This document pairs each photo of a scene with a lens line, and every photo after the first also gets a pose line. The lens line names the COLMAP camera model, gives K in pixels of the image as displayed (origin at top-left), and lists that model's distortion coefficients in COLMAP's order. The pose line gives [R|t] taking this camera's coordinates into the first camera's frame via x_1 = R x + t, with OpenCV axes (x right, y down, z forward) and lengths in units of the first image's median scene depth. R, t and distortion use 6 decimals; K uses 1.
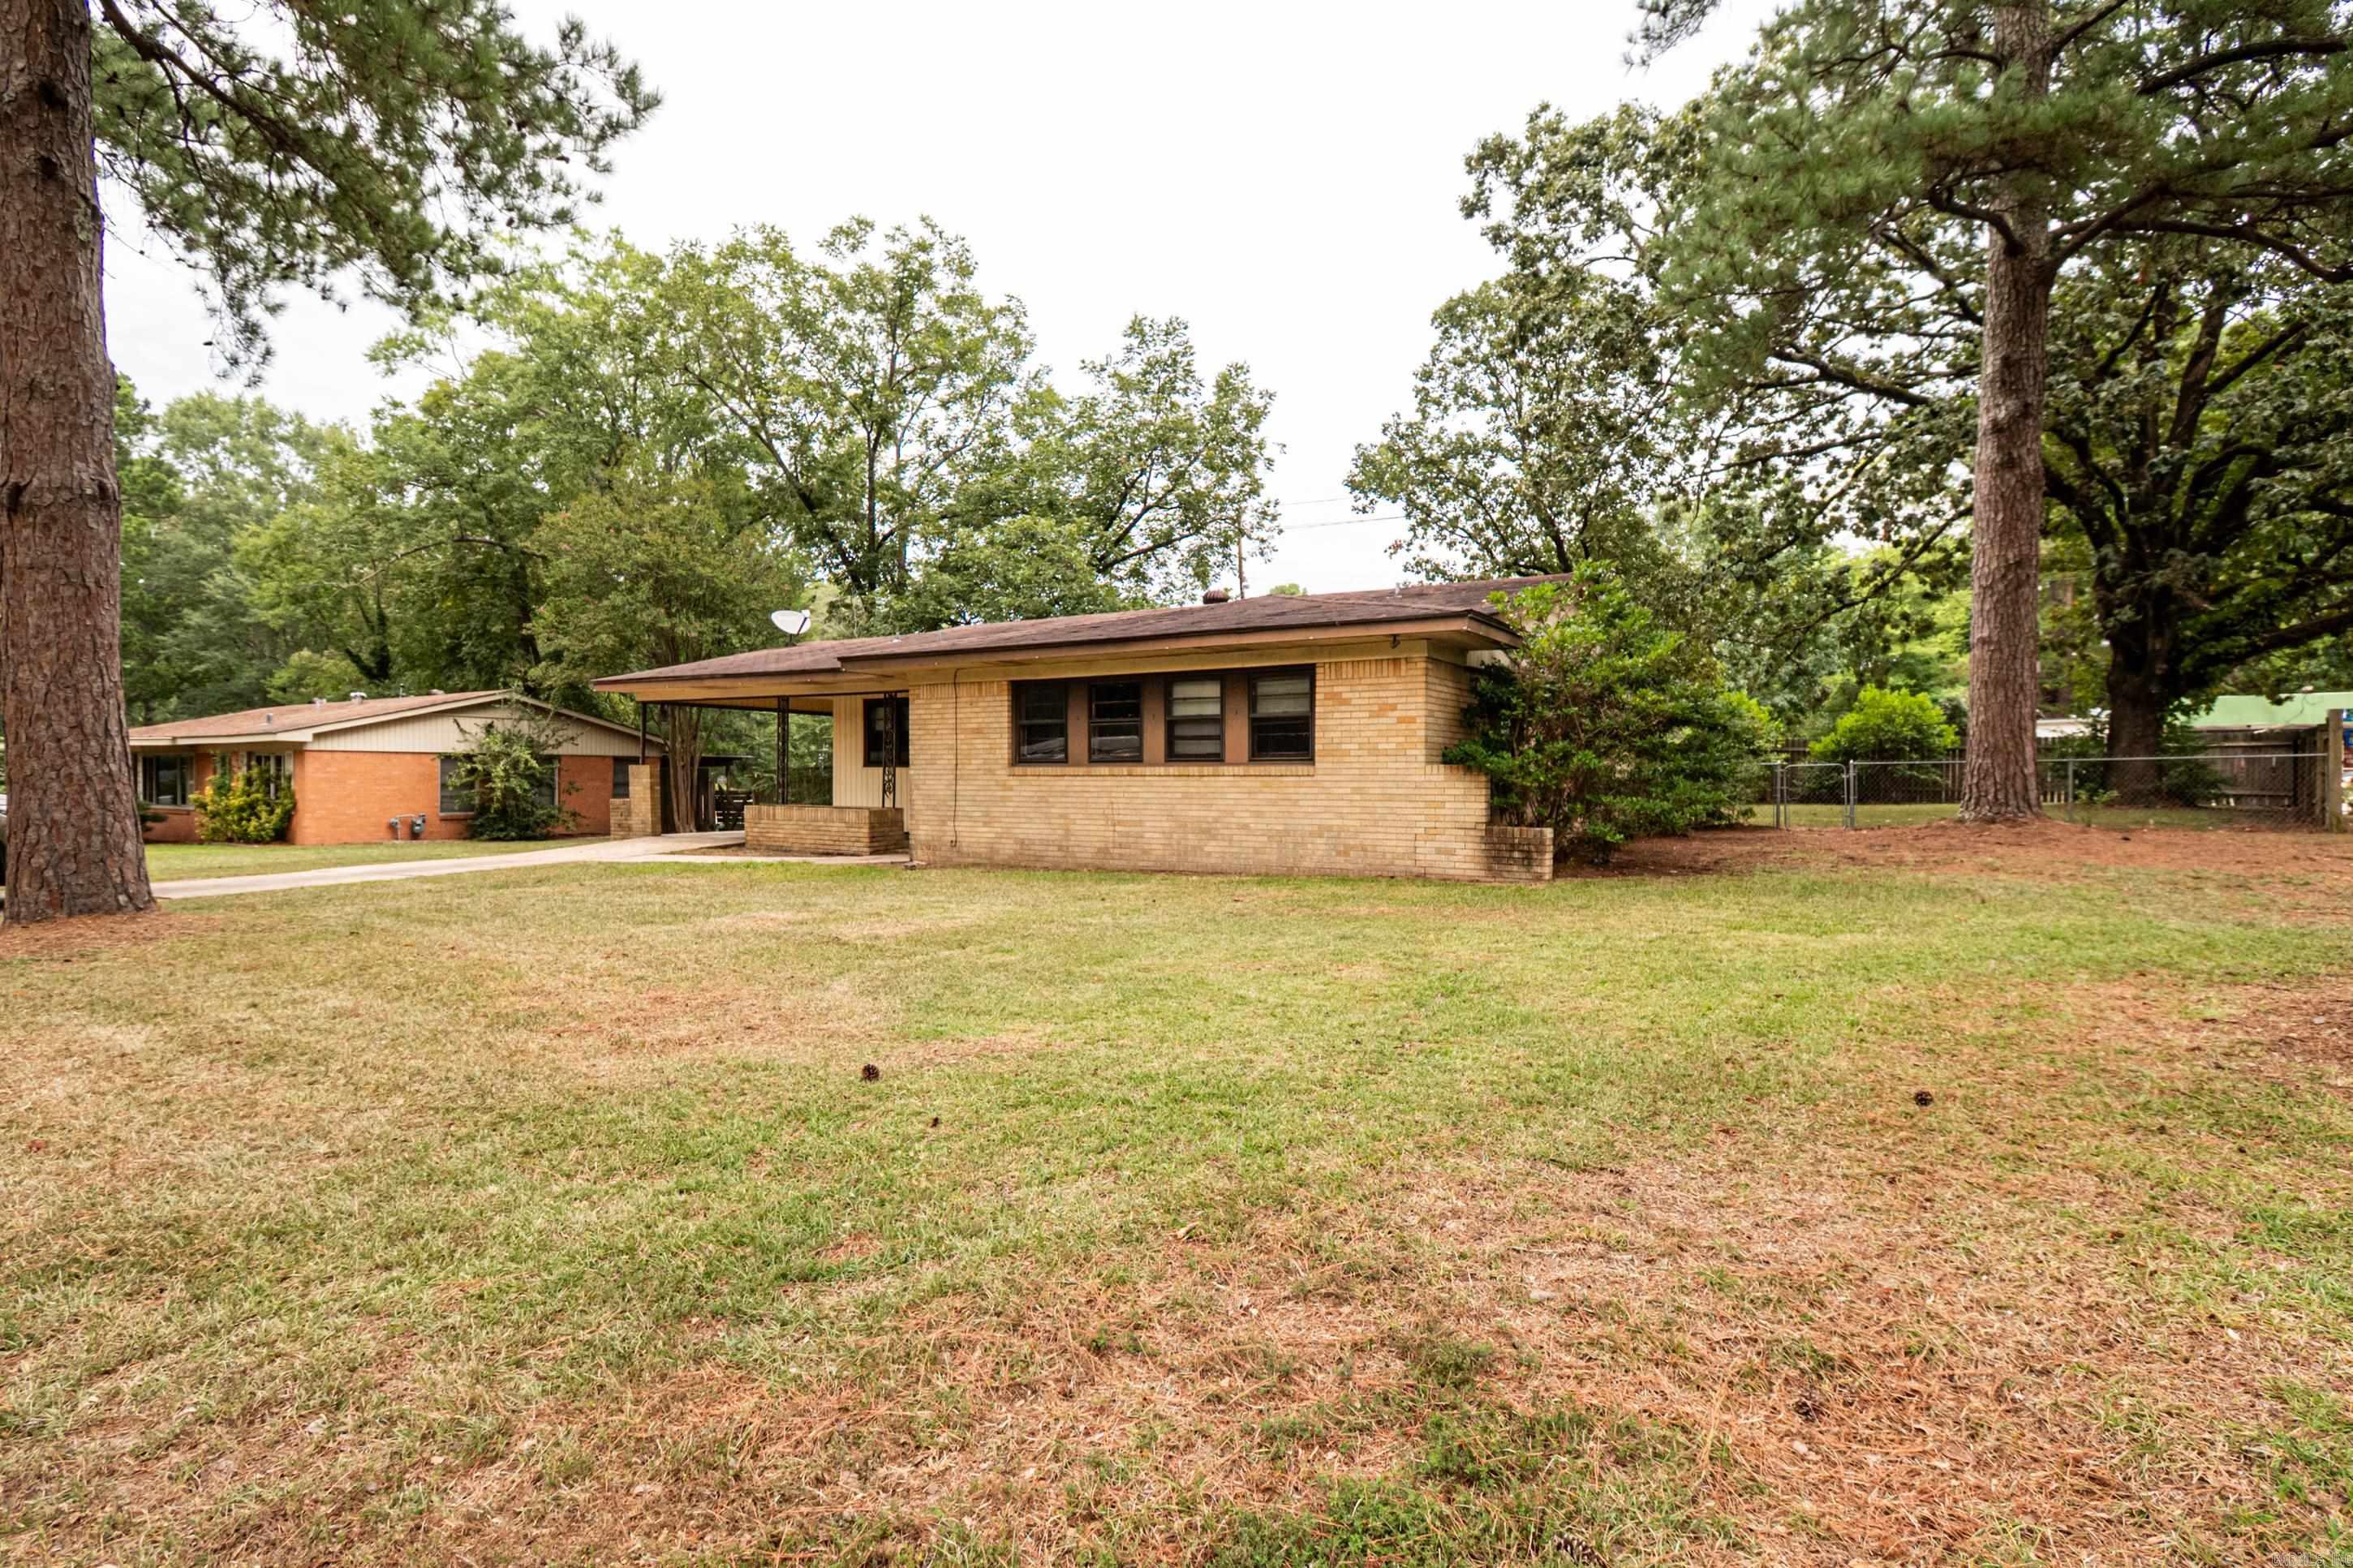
lens RADIAL K [[1185.3, 0, 1171.9], [0, 1185.3, 780.0], [0, 0, 1]] dist [-0.001271, -0.000106]
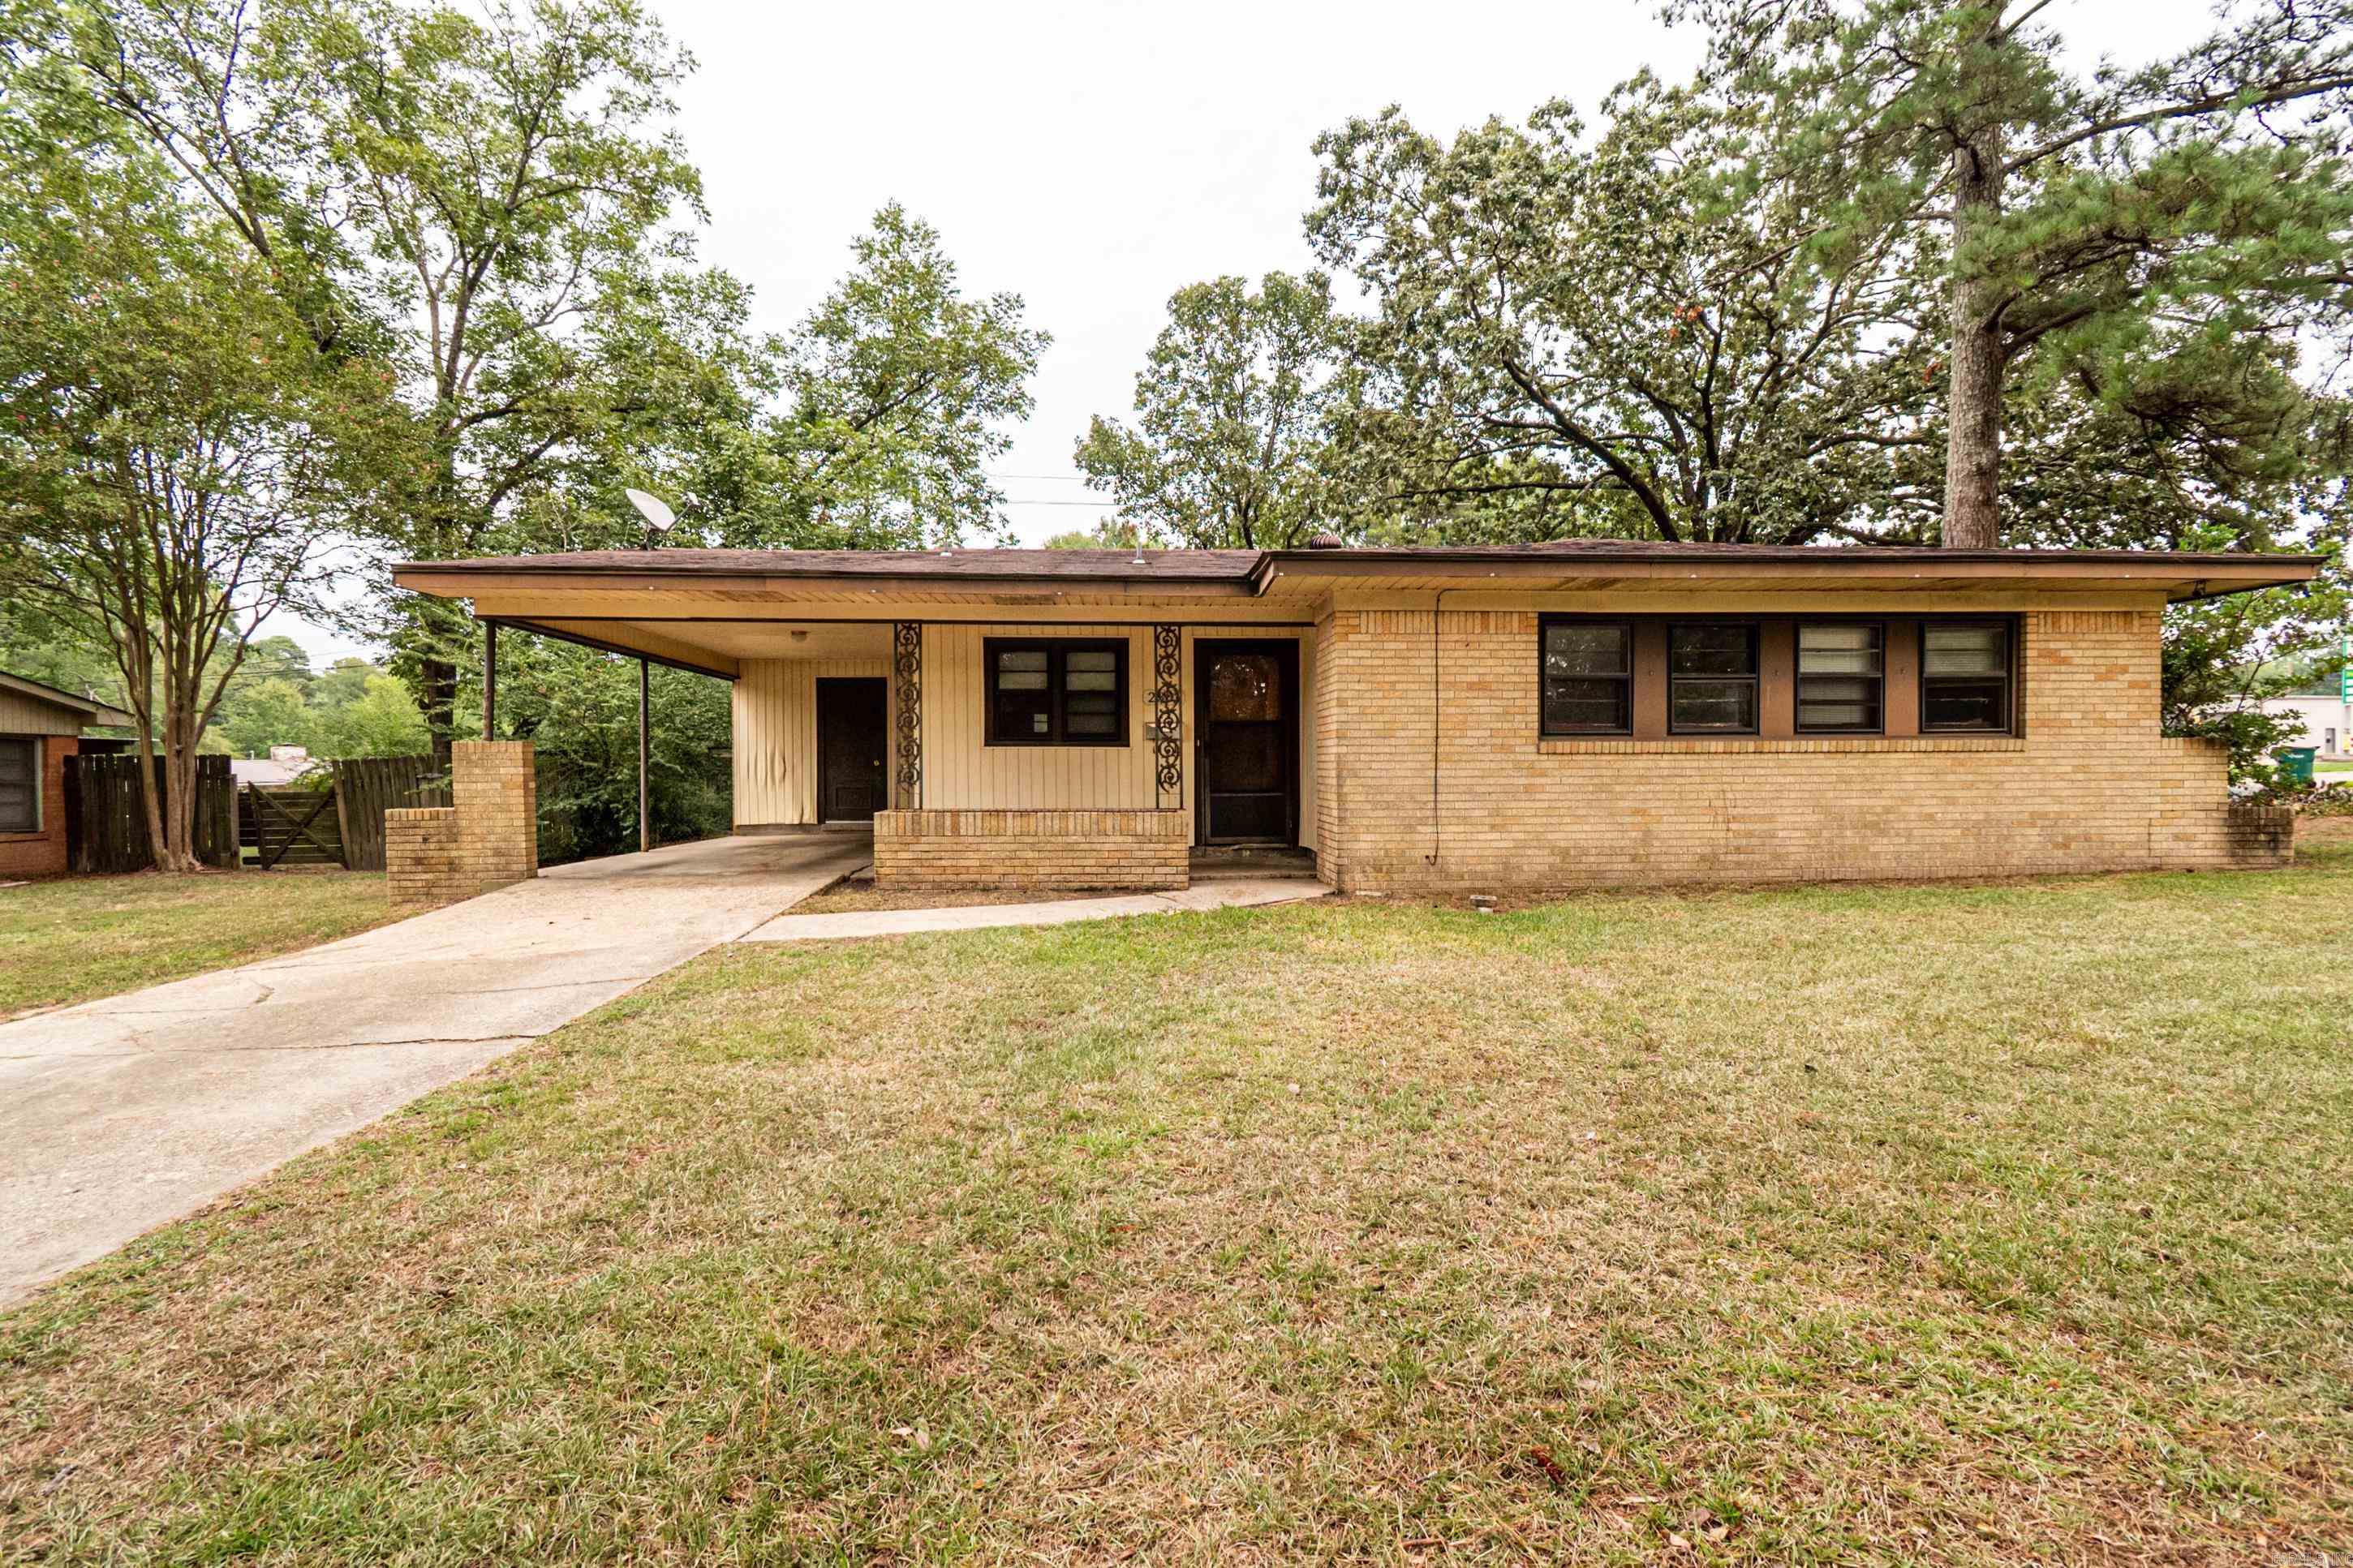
lens RADIAL K [[1042.4, 0, 1178.2], [0, 1042.4, 780.7], [0, 0, 1]] dist [0.000695, -0.000092]
pose [[0.818868, -0.015002, 0.573785, -0.695729], [0.008654, 0.999867, 0.013792, 0.001556], [-0.573916, -0.006328, 0.818890, 0.687972]]
